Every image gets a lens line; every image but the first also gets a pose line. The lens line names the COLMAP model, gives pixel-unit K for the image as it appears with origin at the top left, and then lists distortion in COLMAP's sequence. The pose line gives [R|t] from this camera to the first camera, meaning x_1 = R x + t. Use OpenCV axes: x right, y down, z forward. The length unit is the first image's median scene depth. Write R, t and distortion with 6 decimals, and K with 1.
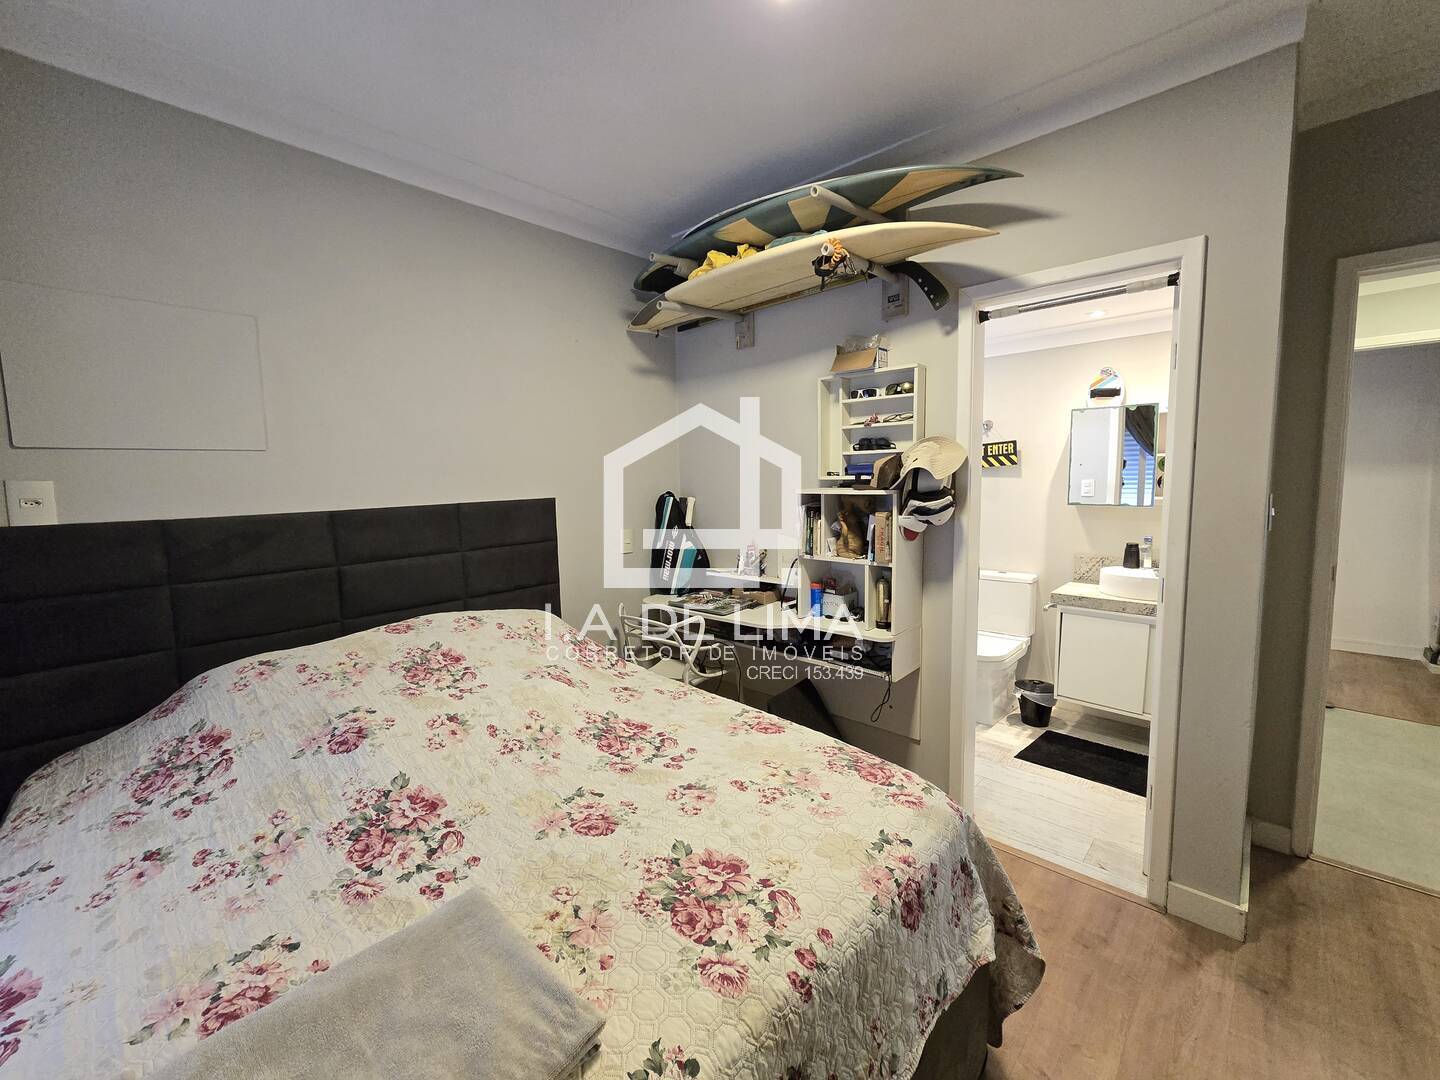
lens RADIAL K [[591.2, 0, 716.0], [0, 591.2, 529.1], [0, 0, 1]] dist [-0.003532, 0.001047]
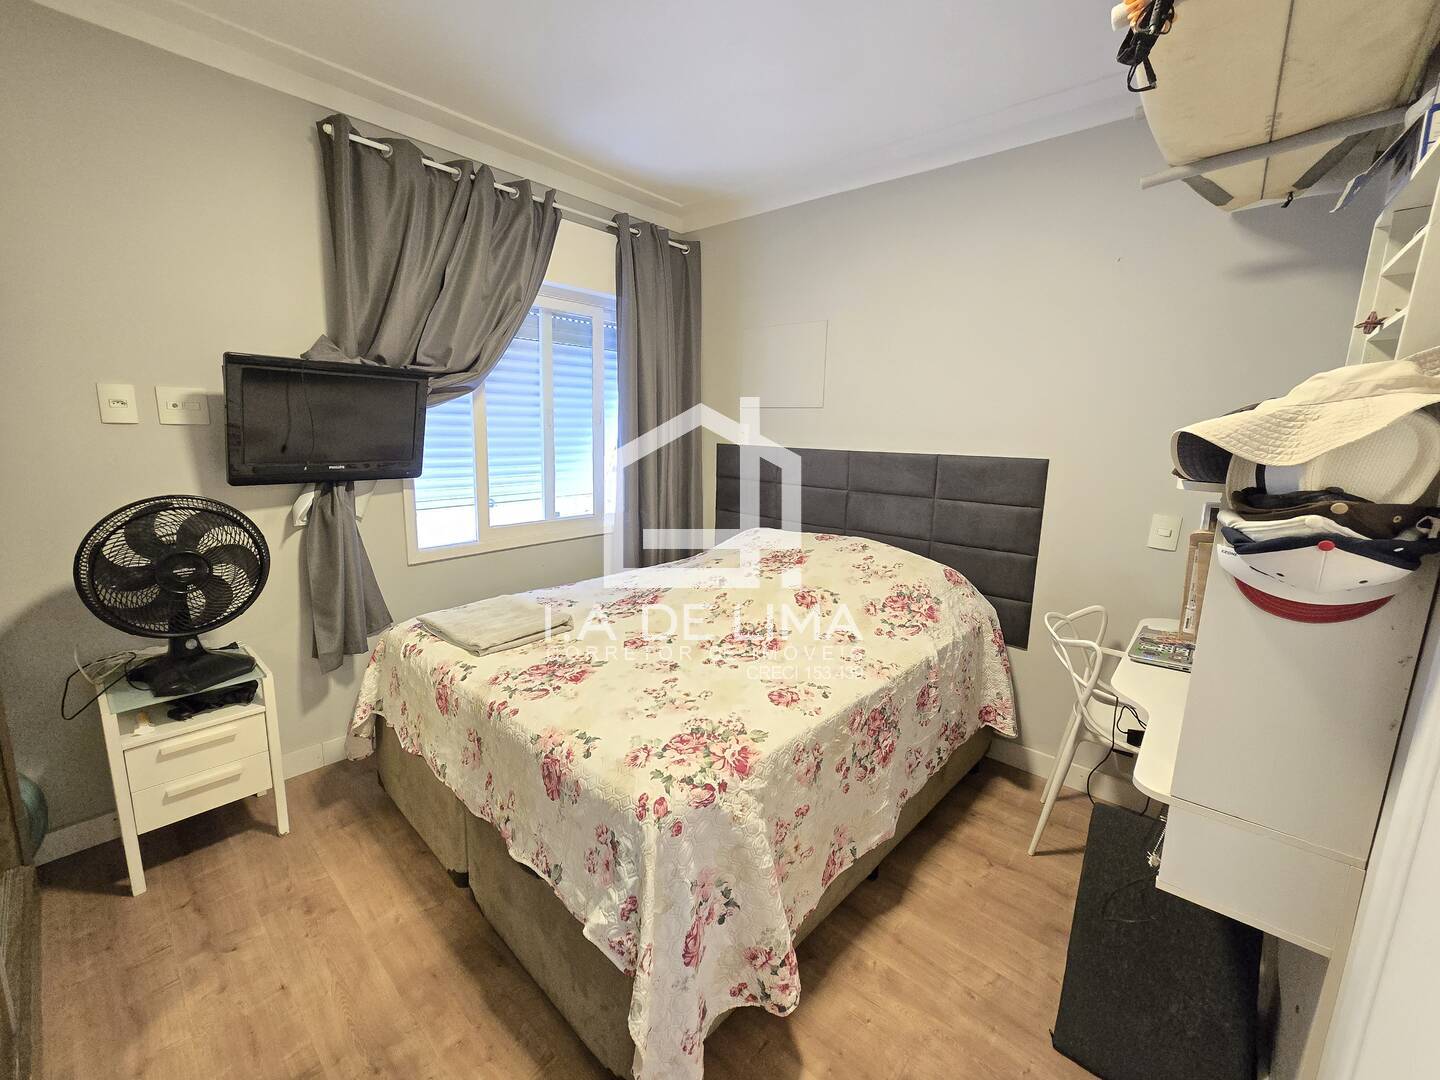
lens RADIAL K [[591.2, 0, 716.0], [0, 591.2, 529.1], [0, 0, 1]] dist [-0.003532, 0.001047]
pose [[0.026556, 0.190632, -0.981302, 0.904239], [-0.120892, 0.975056, 0.186147, -0.086088], [0.992310, 0.113688, 0.048940, 0.760294]]
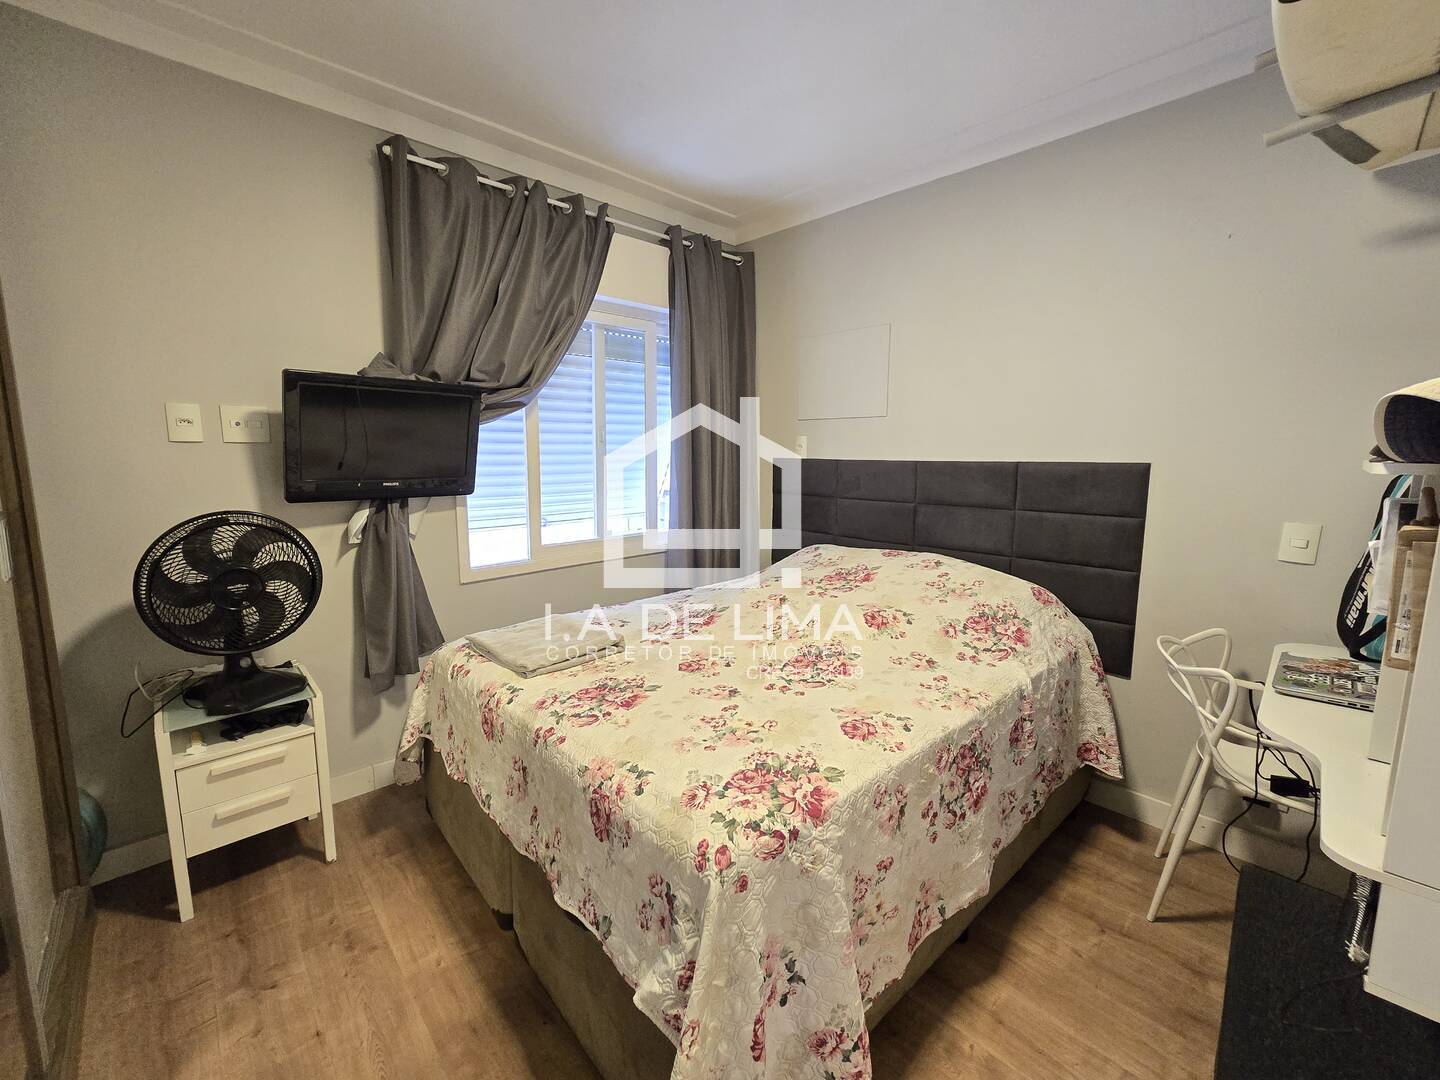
lens RADIAL K [[591.2, 0, 716.0], [0, 591.2, 529.1], [0, 0, 1]] dist [-0.003532, 0.001047]
pose [[-0.058189, 0.150884, -0.986837, 0.826687], [-0.098668, 0.982803, 0.156085, -0.050841], [0.993418, 0.106452, -0.042301, 0.750063]]
